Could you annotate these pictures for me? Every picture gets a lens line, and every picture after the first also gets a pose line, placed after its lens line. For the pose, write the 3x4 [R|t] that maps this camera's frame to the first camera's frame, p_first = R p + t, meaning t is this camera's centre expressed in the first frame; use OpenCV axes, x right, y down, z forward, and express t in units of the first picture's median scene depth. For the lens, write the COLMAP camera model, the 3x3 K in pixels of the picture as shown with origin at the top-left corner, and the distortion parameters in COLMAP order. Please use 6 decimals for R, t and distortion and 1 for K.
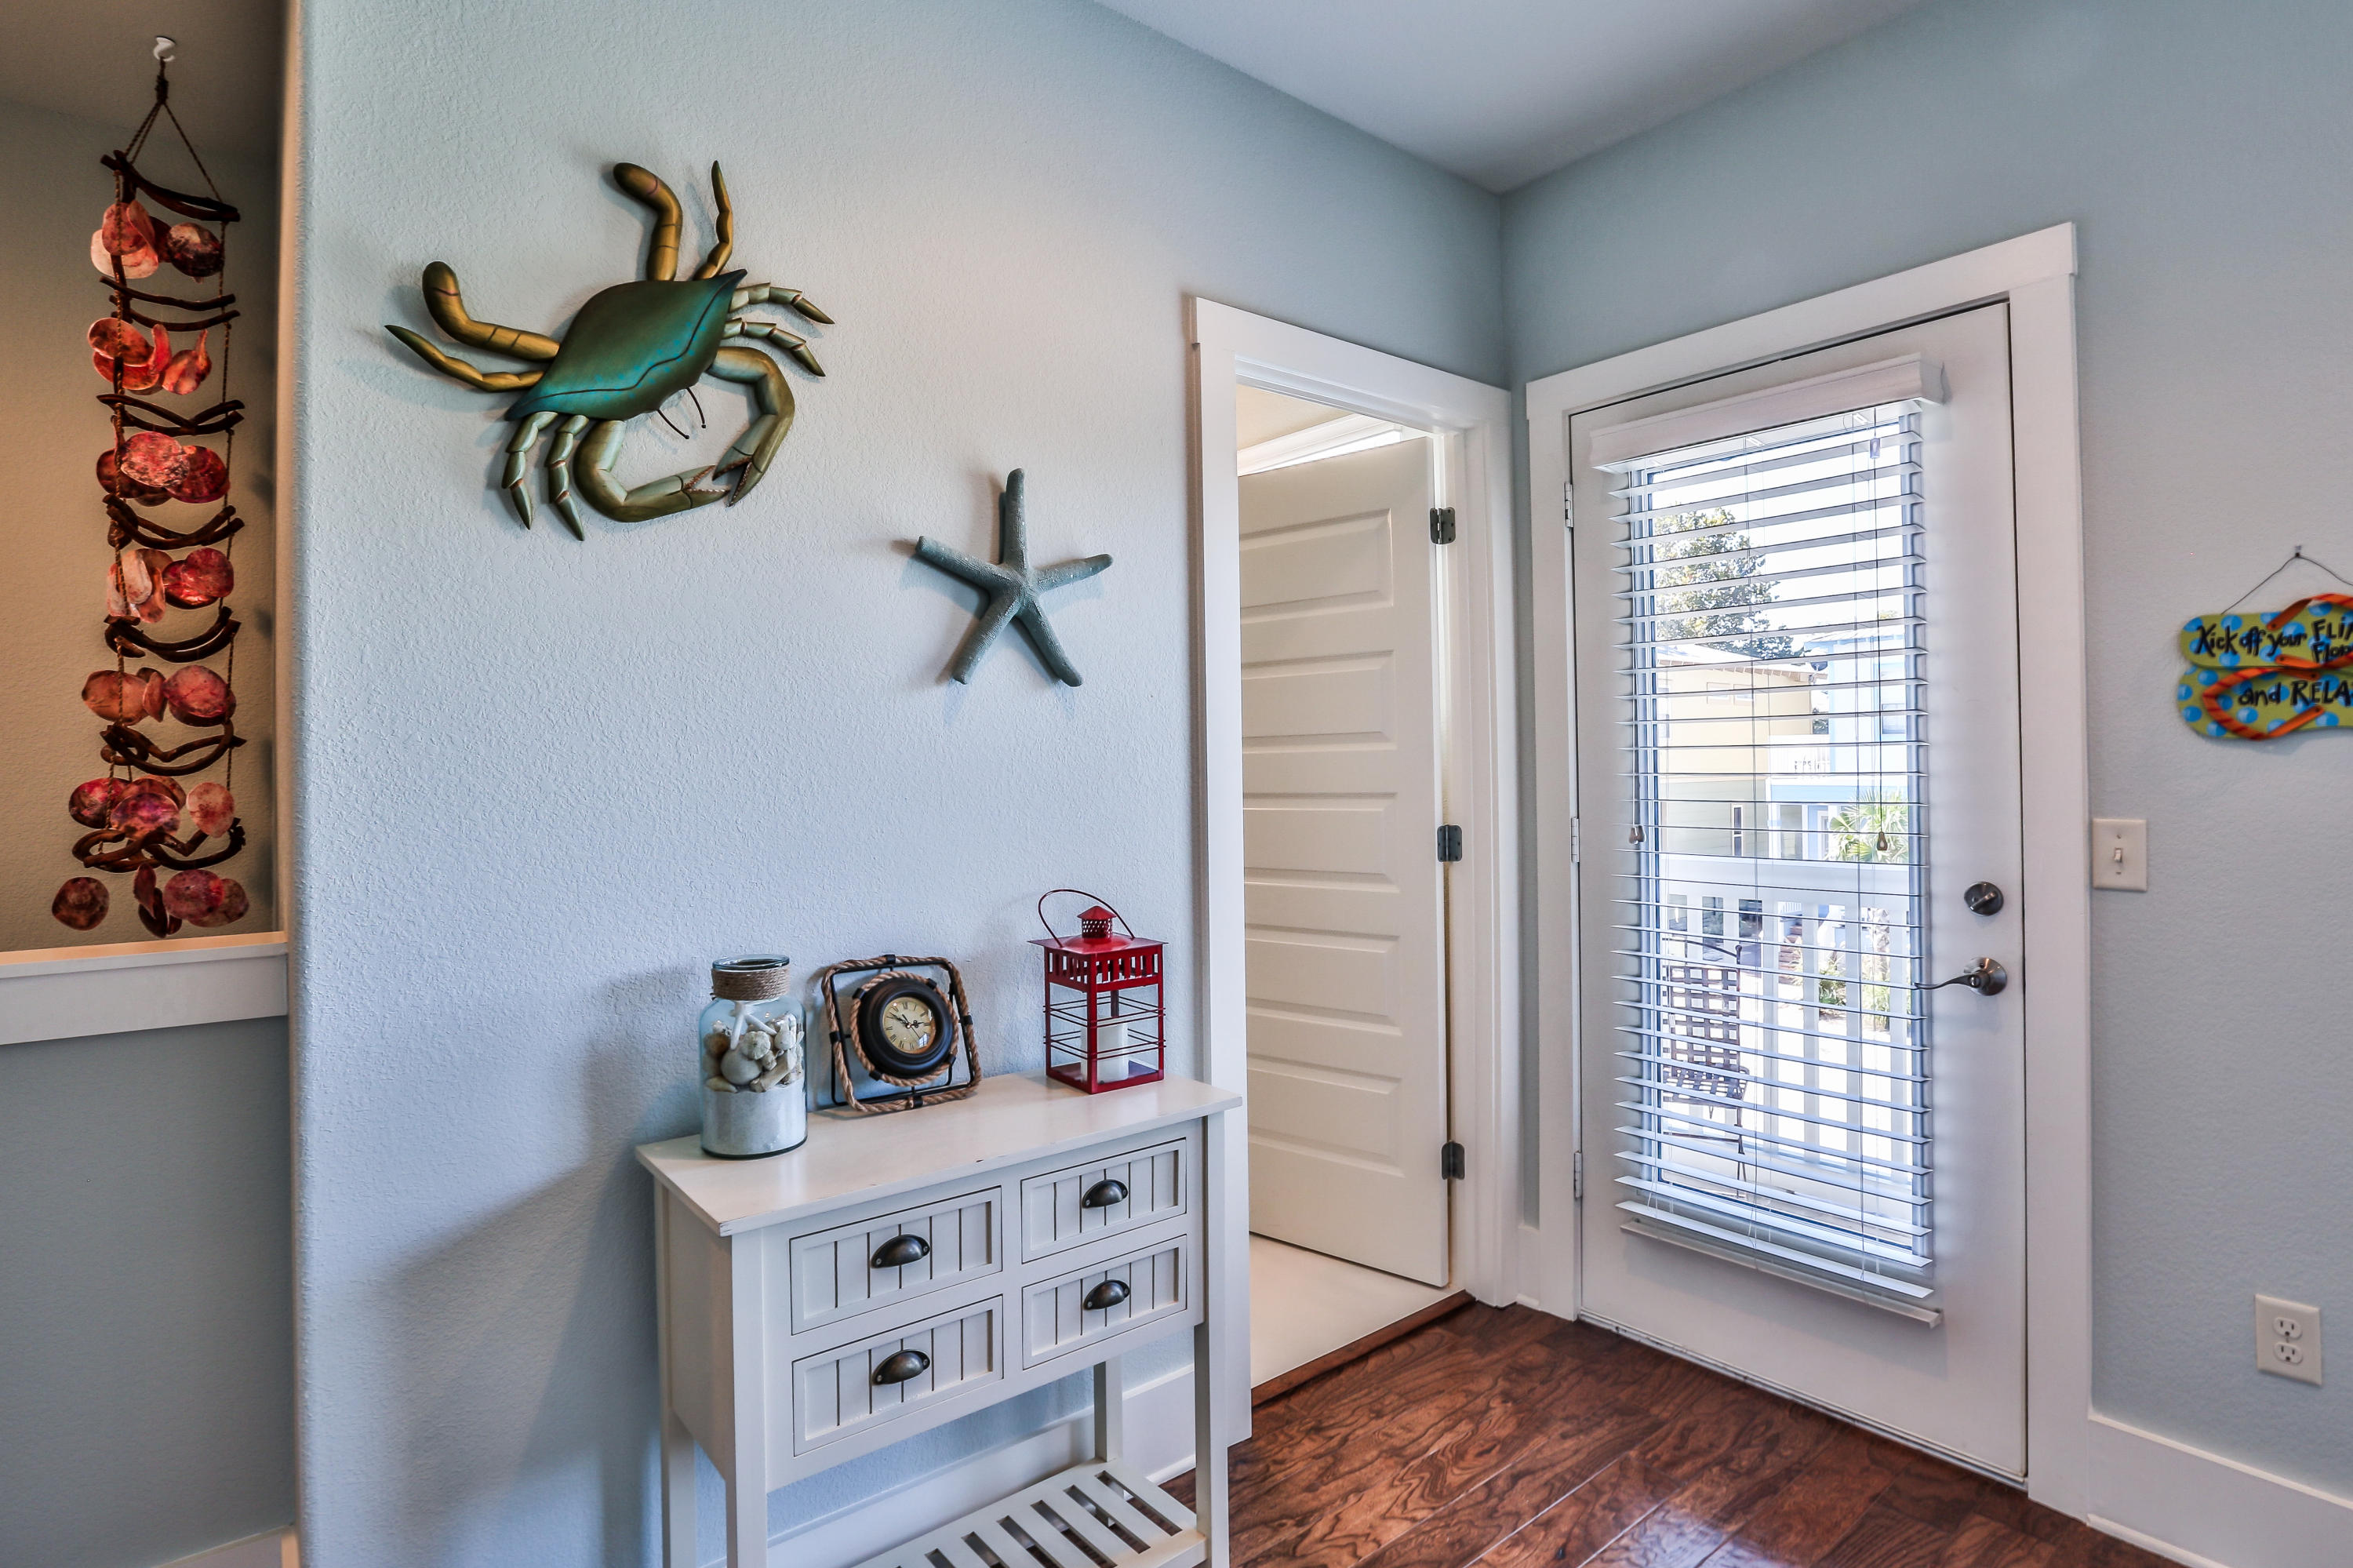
lens RADIAL K [[1152.0, 0, 1156.9], [0, 1152.0, 759.8], [0, 0, 1]] dist [-0.028662, 0.001130]
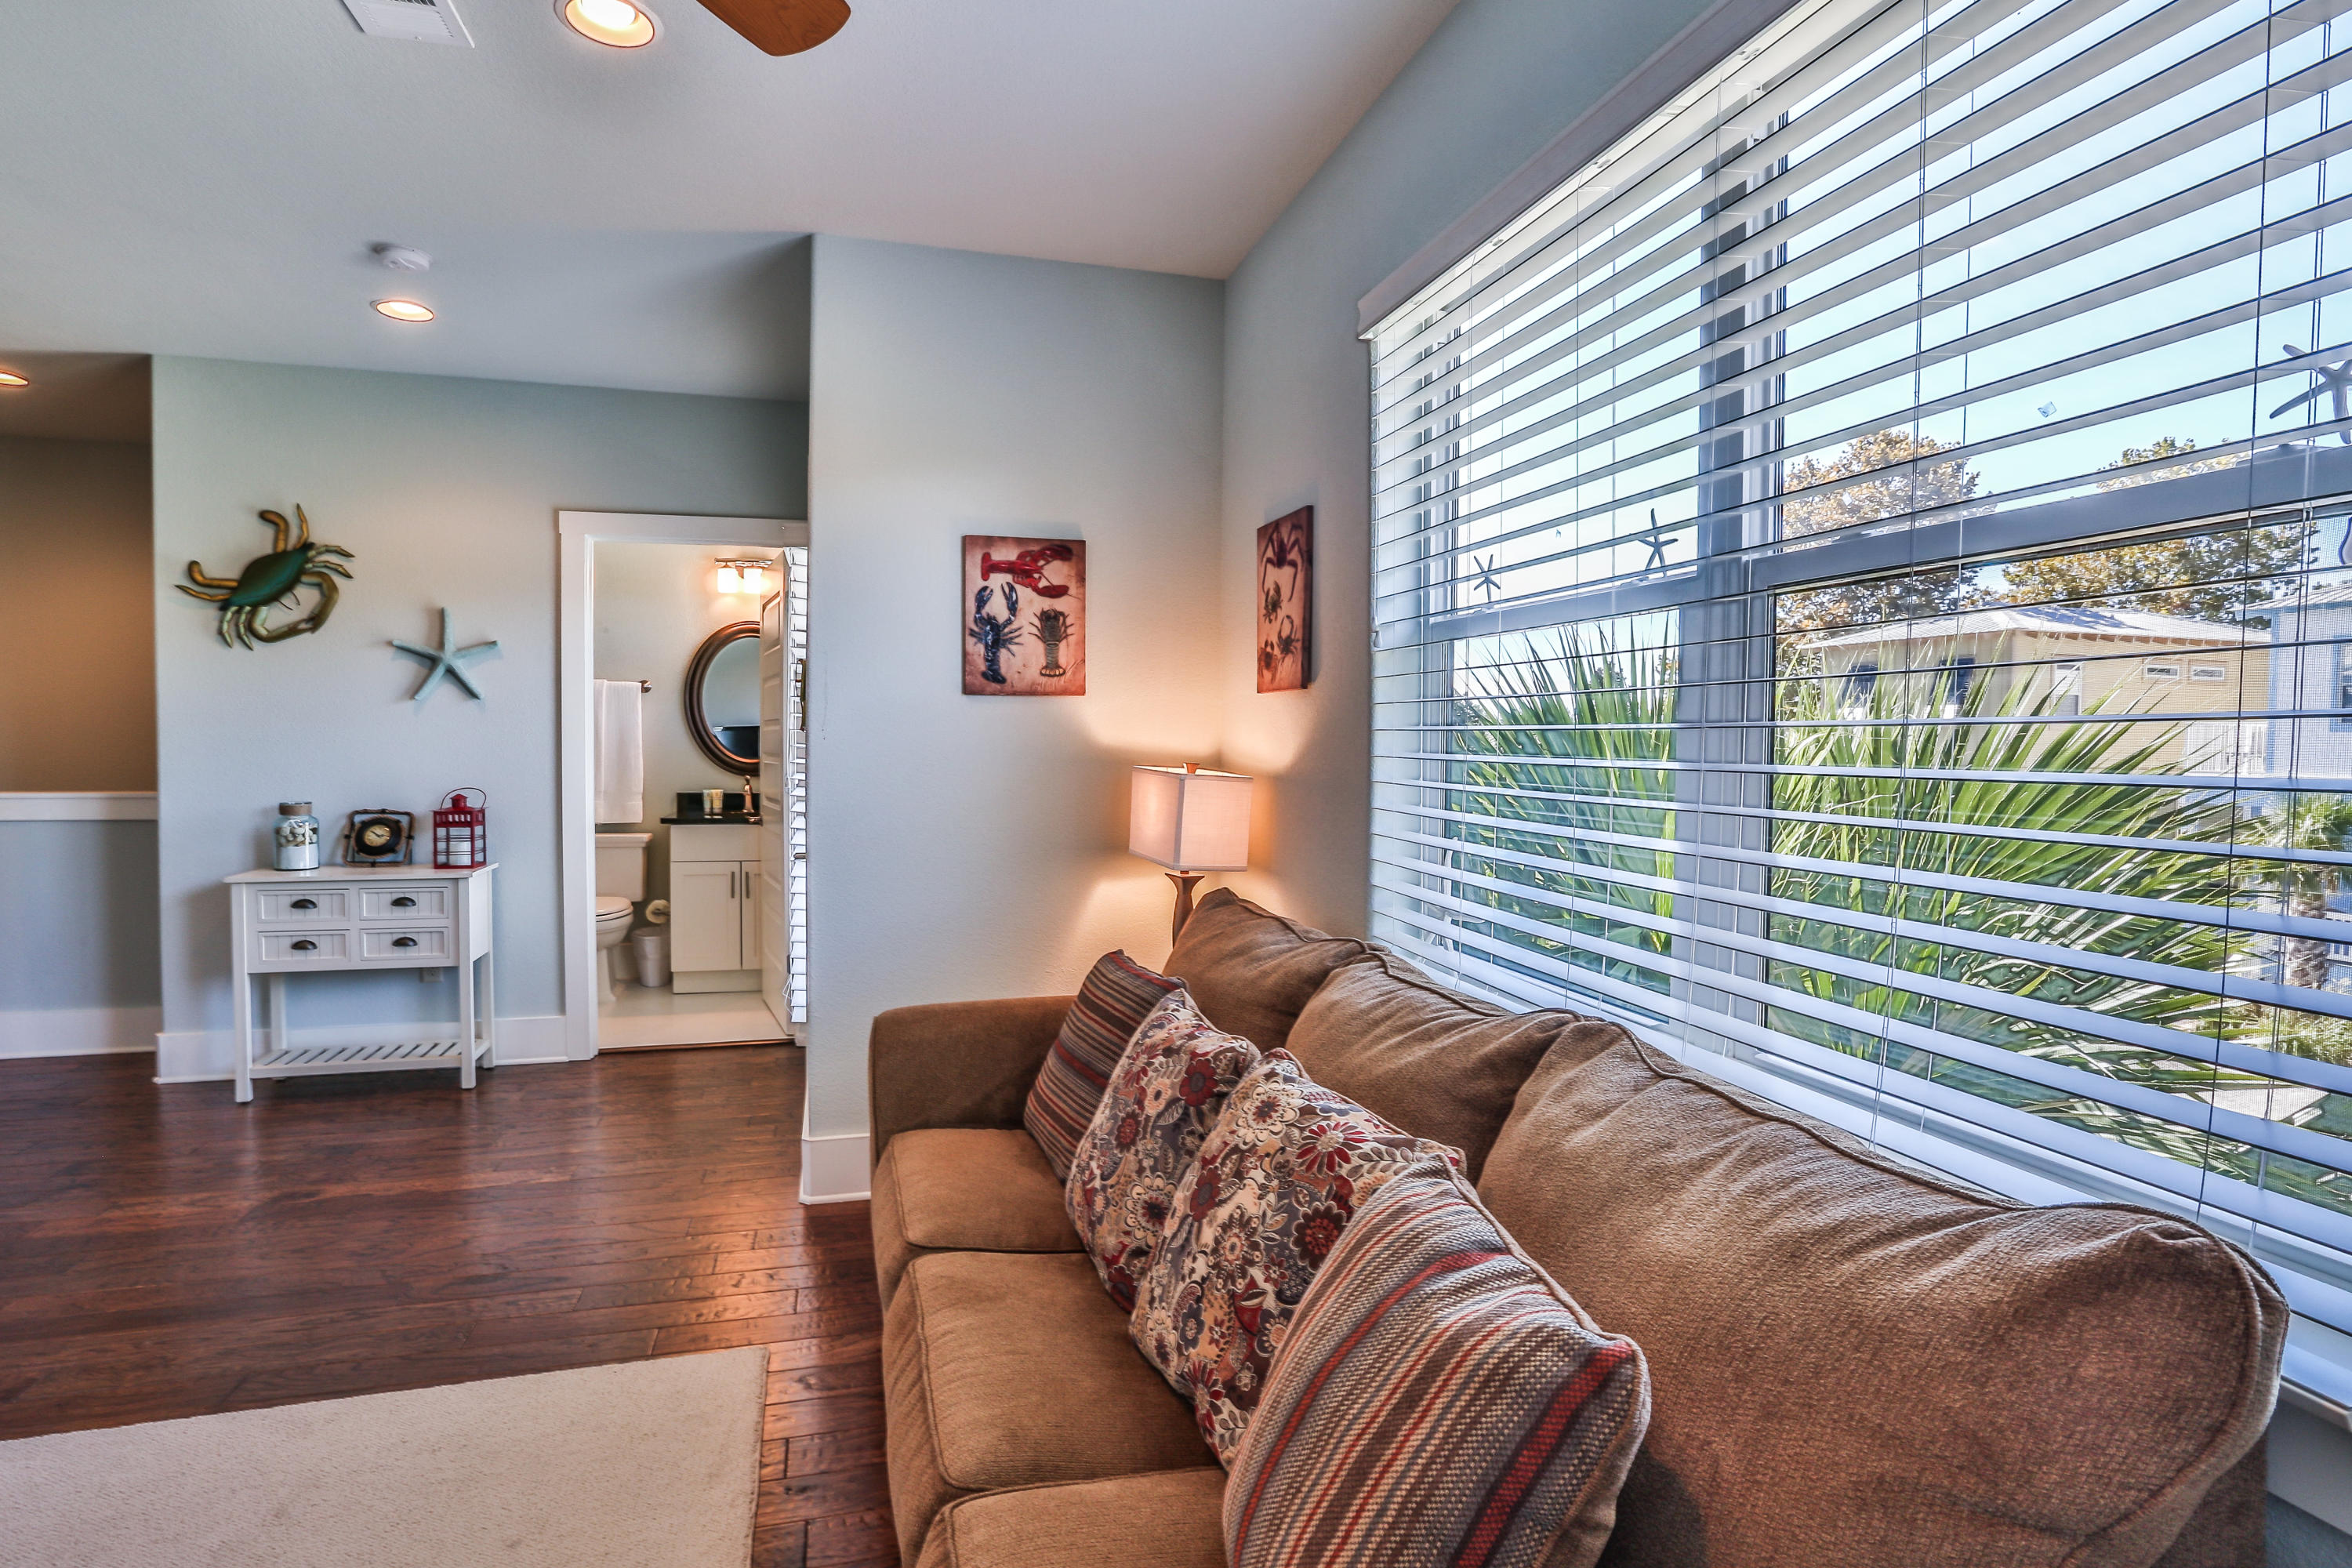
lens RADIAL K [[1183.6, 0, 1166.3], [0, 1183.6, 773.5], [0, 0, 1]] dist [-0.052529, 0.026257]
pose [[0.928229, 0.031727, -0.370653, 2.470902], [-0.016817, 0.998917, 0.043389, -0.048128], [0.371628, -0.034041, 0.927757, -0.757233]]
